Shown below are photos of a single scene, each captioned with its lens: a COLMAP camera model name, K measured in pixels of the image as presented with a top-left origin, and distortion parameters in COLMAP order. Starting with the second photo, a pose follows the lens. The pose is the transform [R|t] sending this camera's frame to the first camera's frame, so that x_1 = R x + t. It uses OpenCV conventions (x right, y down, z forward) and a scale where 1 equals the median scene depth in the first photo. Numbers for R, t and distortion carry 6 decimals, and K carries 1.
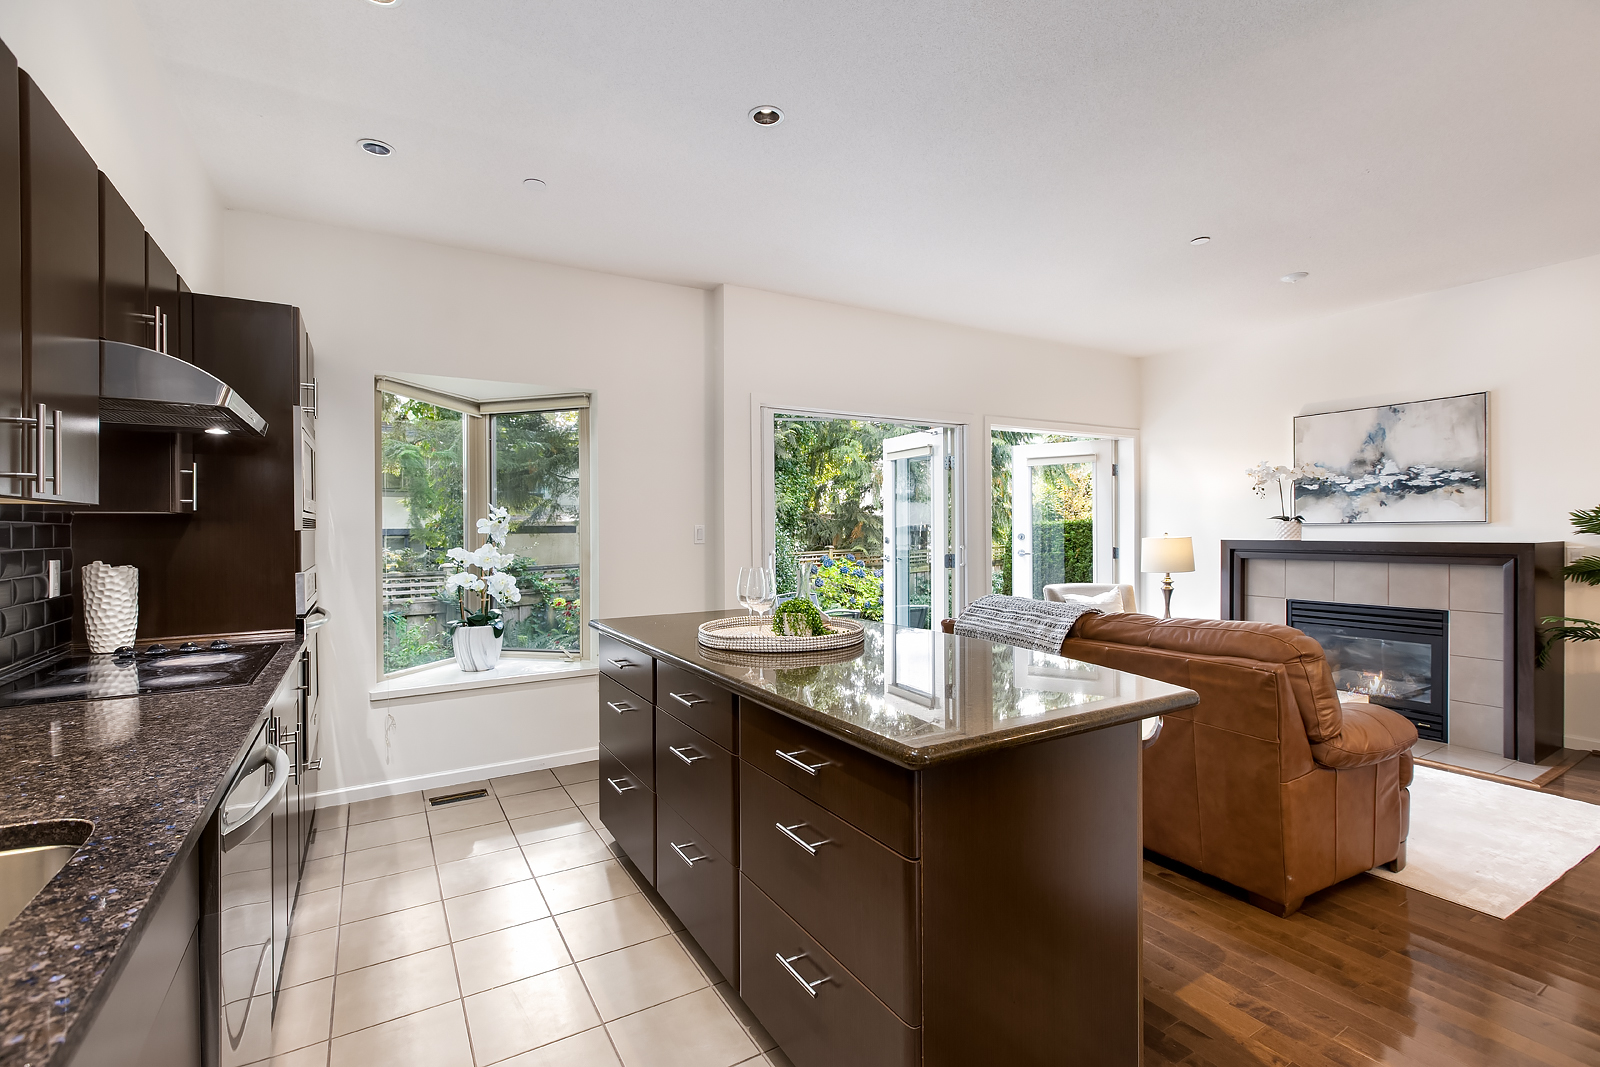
lens RADIAL K [[709.5, 0, 787.1], [0, 709.5, 537.0], [0, 0, 1]] dist [-0.003836, -0.000659]
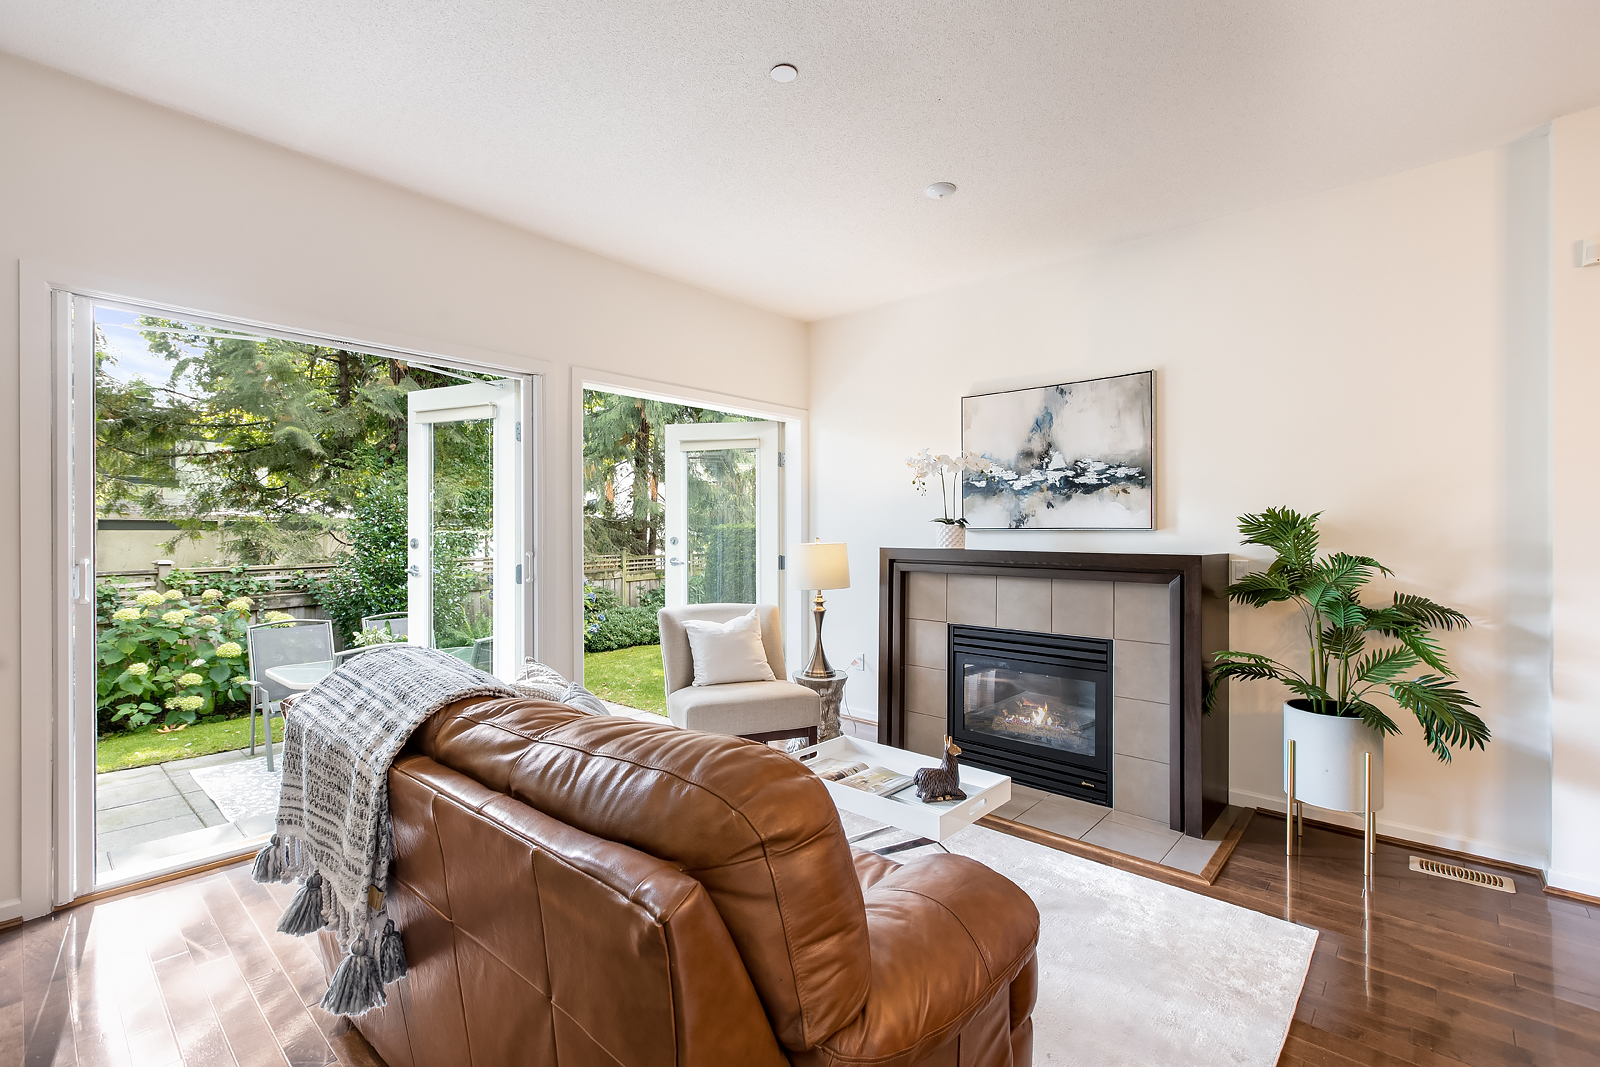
lens RADIAL K [[709.5, 0, 783.3], [0, 709.5, 524.0], [0, 0, 1]] dist [-0.003836, -0.000659]
pose [[0.956326, 0.019609, 0.291645, 0.320816], [-0.012342, 0.999566, -0.026738, 0.000348], [-0.292042, 0.021971, 0.956153, 0.318798]]
